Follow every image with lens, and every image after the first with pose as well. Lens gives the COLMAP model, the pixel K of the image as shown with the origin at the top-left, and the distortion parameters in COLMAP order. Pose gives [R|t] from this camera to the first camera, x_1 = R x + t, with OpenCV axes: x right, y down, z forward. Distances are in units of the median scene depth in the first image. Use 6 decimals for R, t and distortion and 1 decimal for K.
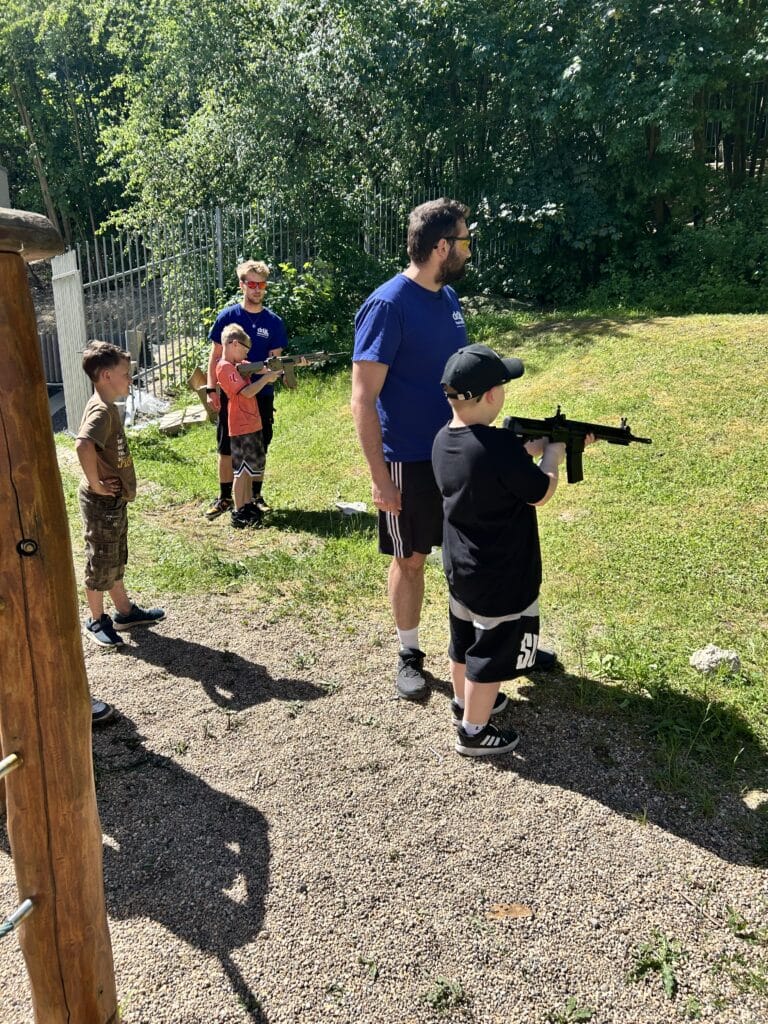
lens RADIAL K [[778.4, 0, 370.2], [0, 778.4, 517.1], [0, 0, 1]] dist [0.004865, -0.017003]
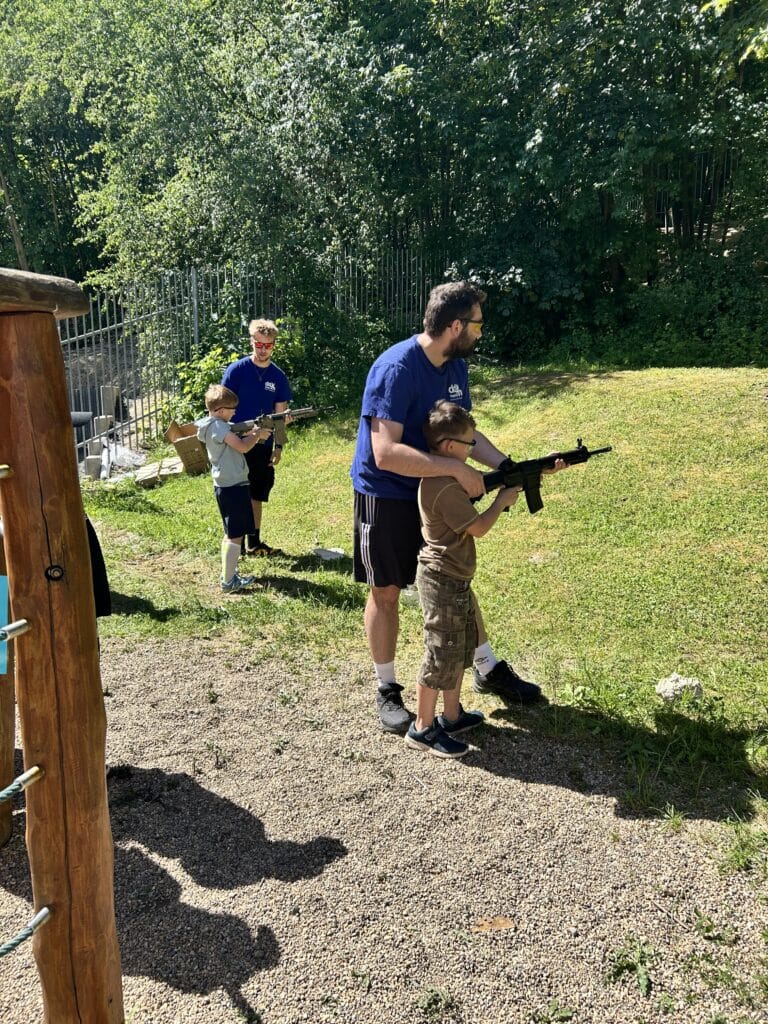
lens RADIAL K [[777.0, 0, 378.2], [0, 777.0, 509.2], [0, 0, 1]] dist [0.014482, -0.035887]
pose [[0.998837, -0.011435, 0.046844, -0.008974], [0.015005, 0.996950, -0.076583, 0.011679], [-0.045826, 0.077196, 0.995962, -0.038596]]
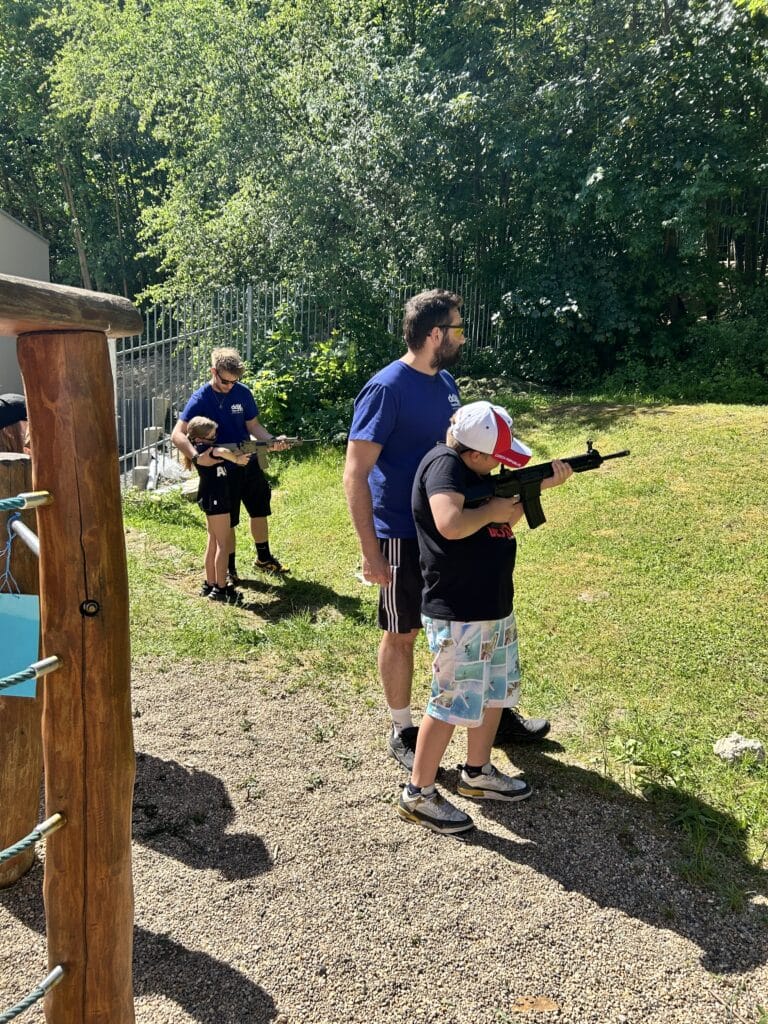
lens RADIAL K [[777.0, 0, 378.2], [0, 777.0, 509.2], [0, 0, 1]] dist [0.014482, -0.035887]
pose [[0.999192, 0.039761, -0.005838, -0.016363], [-0.040149, 0.993966, -0.102077, -0.000406], [0.001744, 0.102229, 0.994759, -0.012580]]
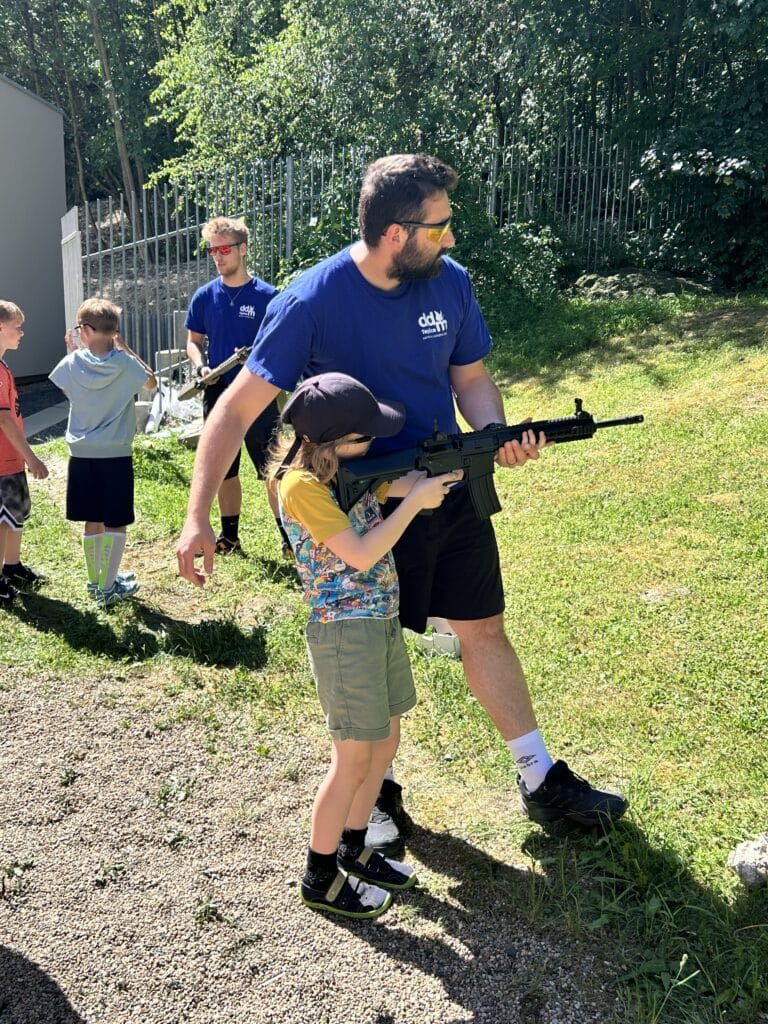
lens RADIAL K [[1010.1, 0, 384.0], [0, 1010.1, 512.0], [0, 0, 1]] dist [0.007647, -0.015957]
pose [[0.987887, 0.050447, -0.146748, 0.175164], [-0.056646, 0.997657, -0.038372, -0.031571], [0.144468, 0.046220, 0.988429, 0.109430]]
